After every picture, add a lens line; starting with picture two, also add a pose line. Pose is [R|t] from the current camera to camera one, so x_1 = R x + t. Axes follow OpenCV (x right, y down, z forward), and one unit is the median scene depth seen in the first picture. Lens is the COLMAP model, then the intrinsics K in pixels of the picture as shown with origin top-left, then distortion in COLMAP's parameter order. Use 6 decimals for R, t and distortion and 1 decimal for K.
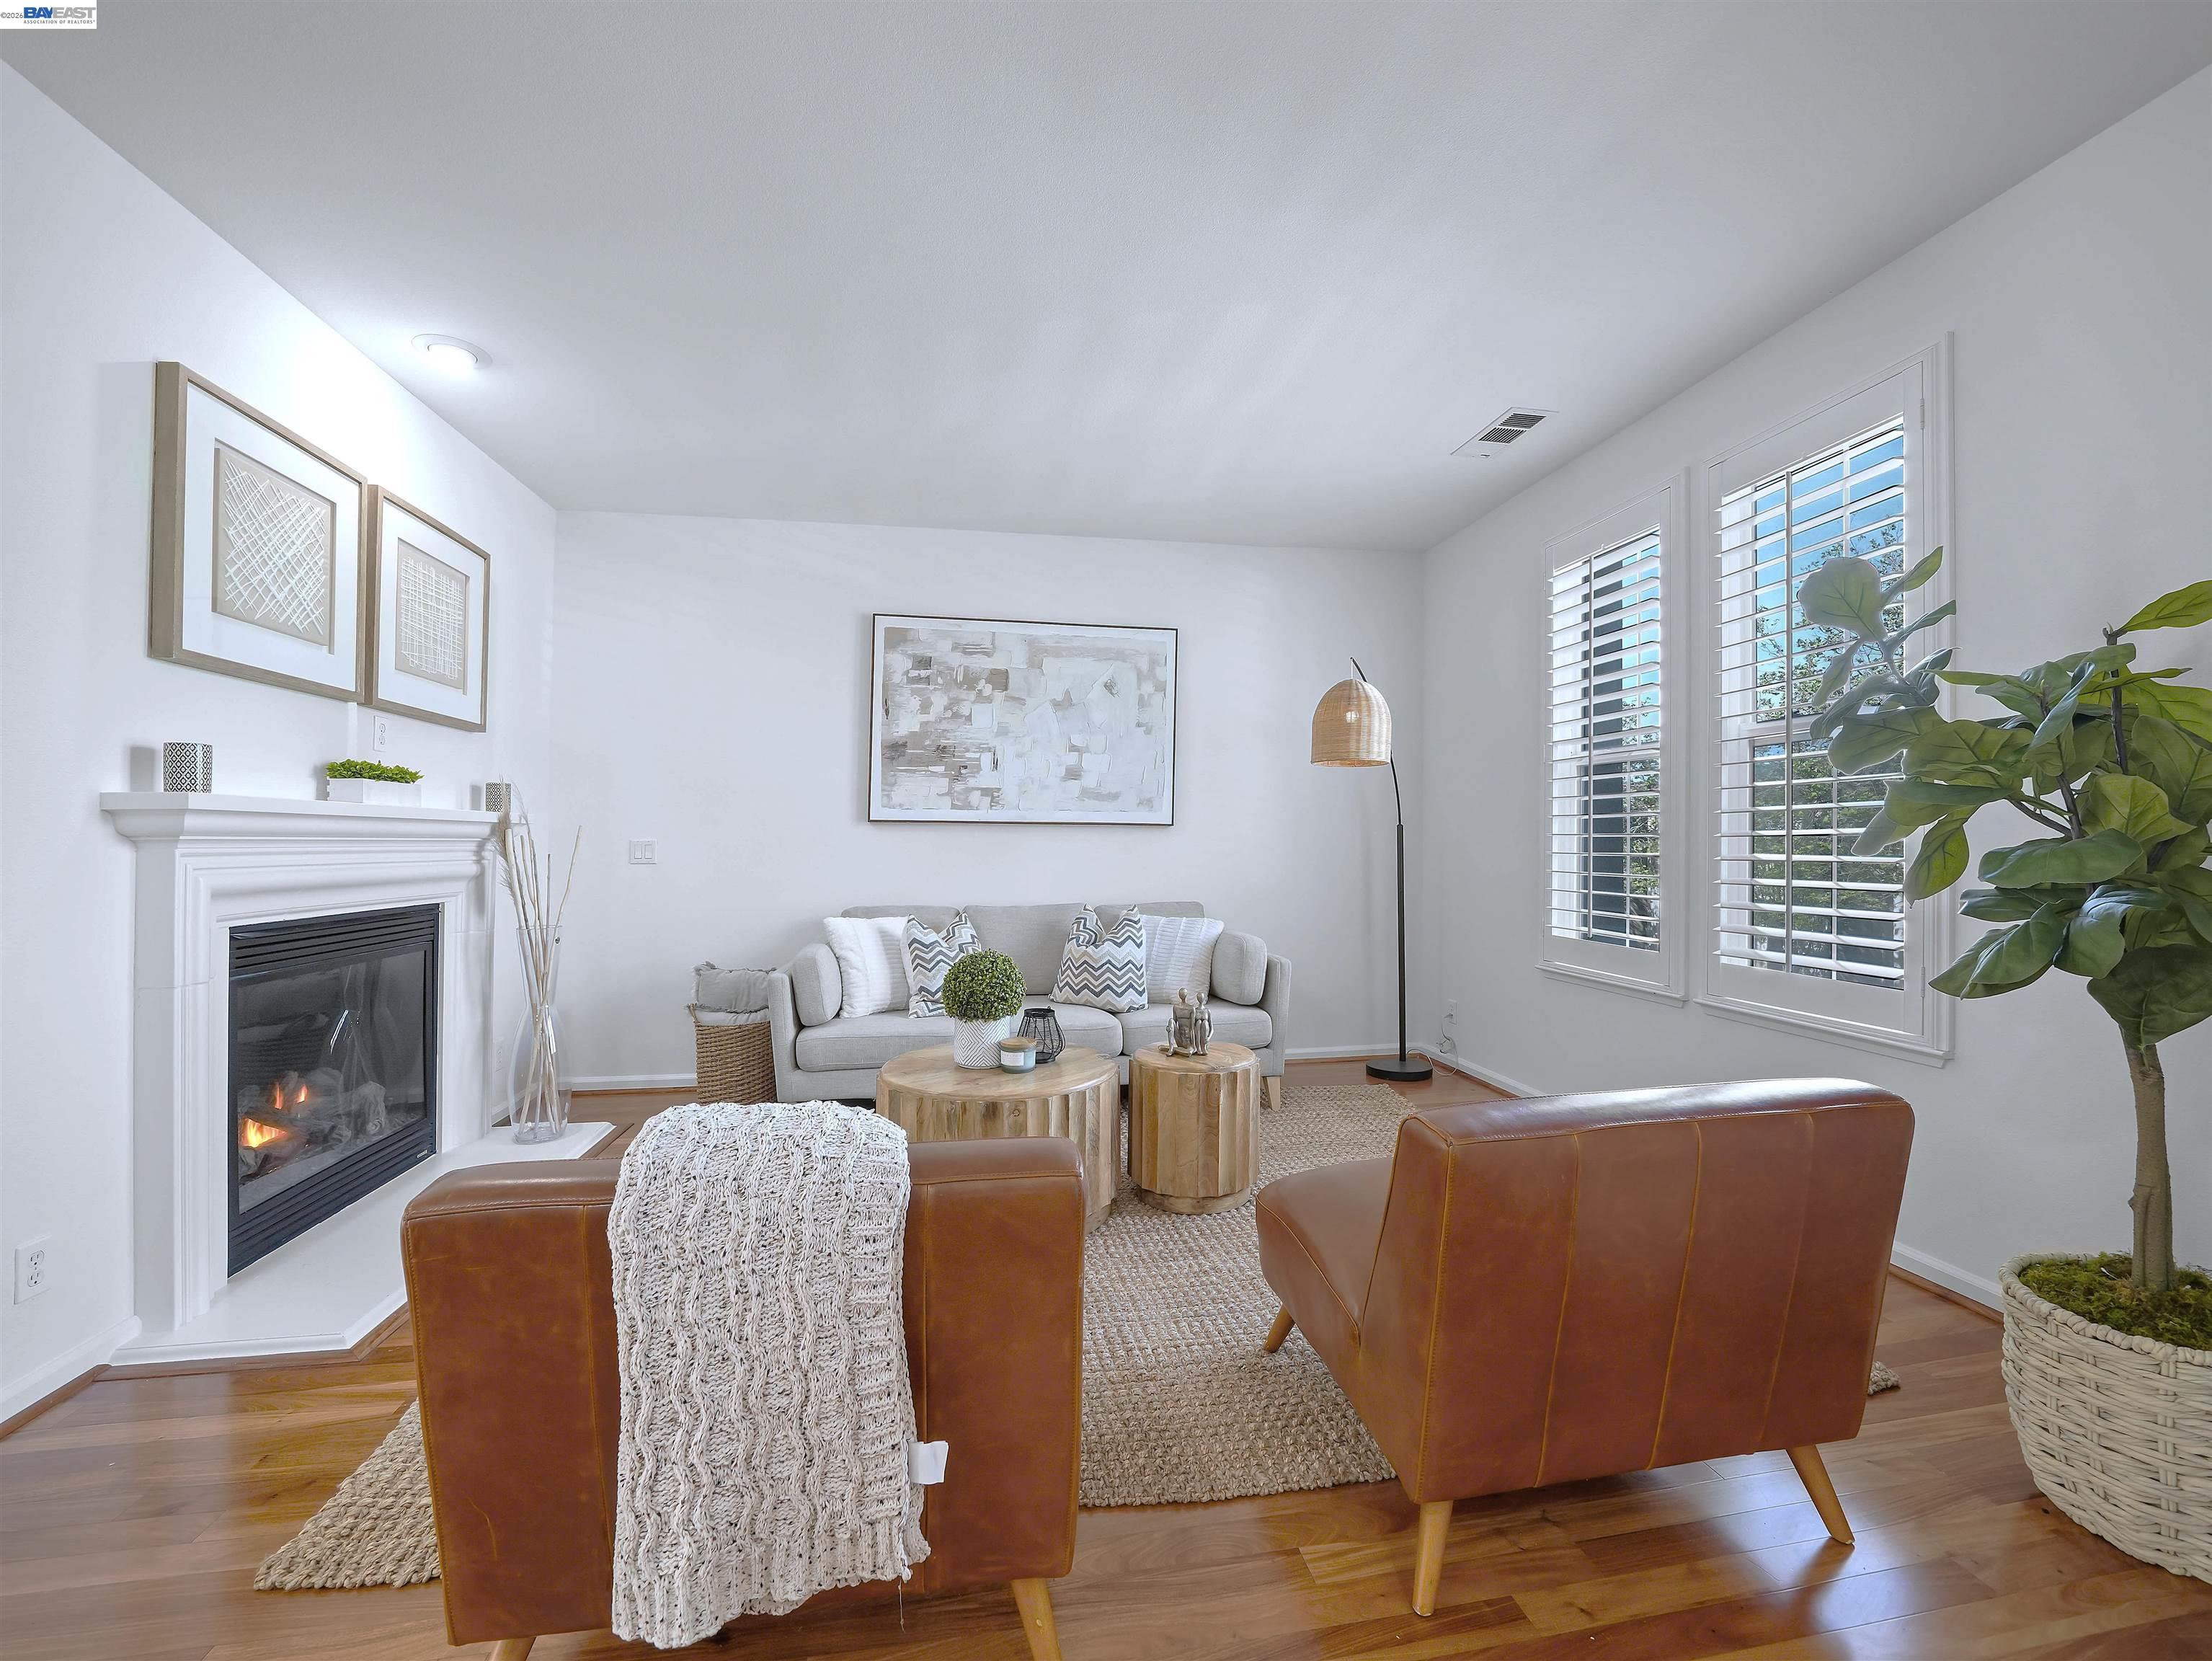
lens RADIAL K [[935.2, 0, 1101.8], [0, 935.2, 821.0], [0, 0, 1]] dist [-0.015851, 0.000161]
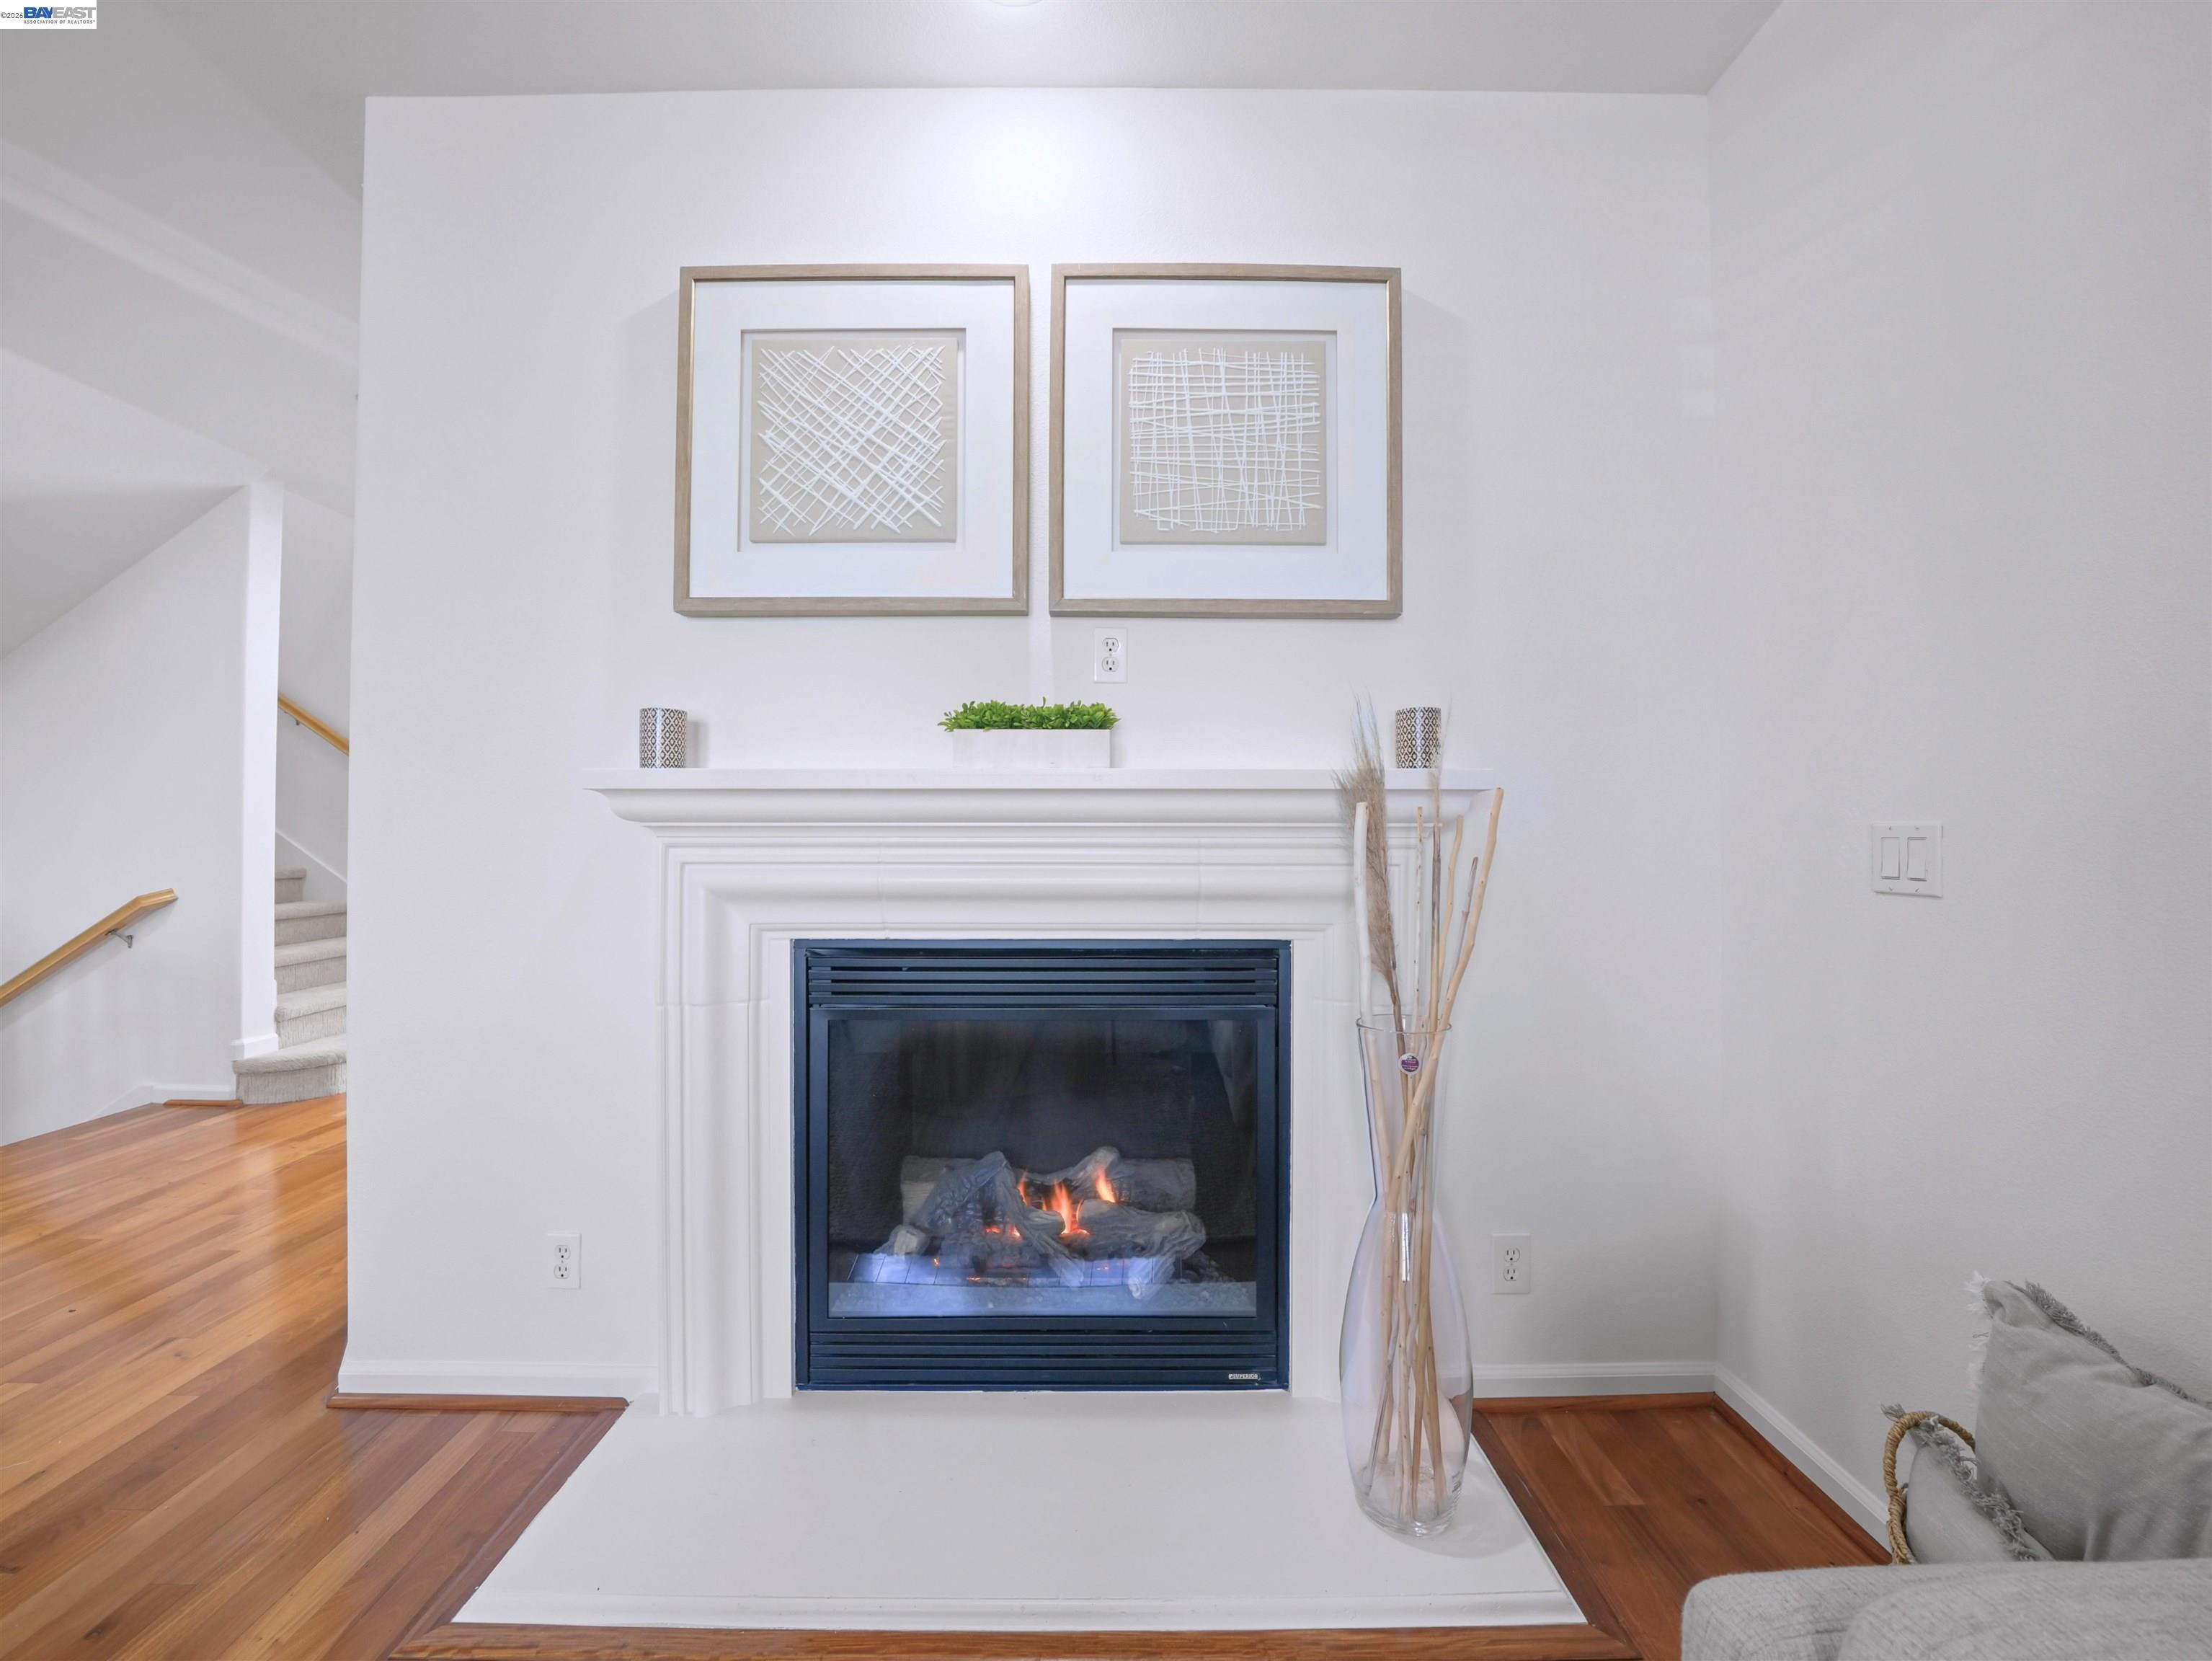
lens RADIAL K [[881.4, 0, 1105.1], [0, 881.4, 816.9], [0, 0, 1]] dist [-0.014230, 0.000106]
pose [[-0.153430, -0.022916, -0.987894, -0.226506], [0.019348, 0.999470, -0.026190, 0.033634], [0.987970, -0.023132, -0.152906, 1.237728]]
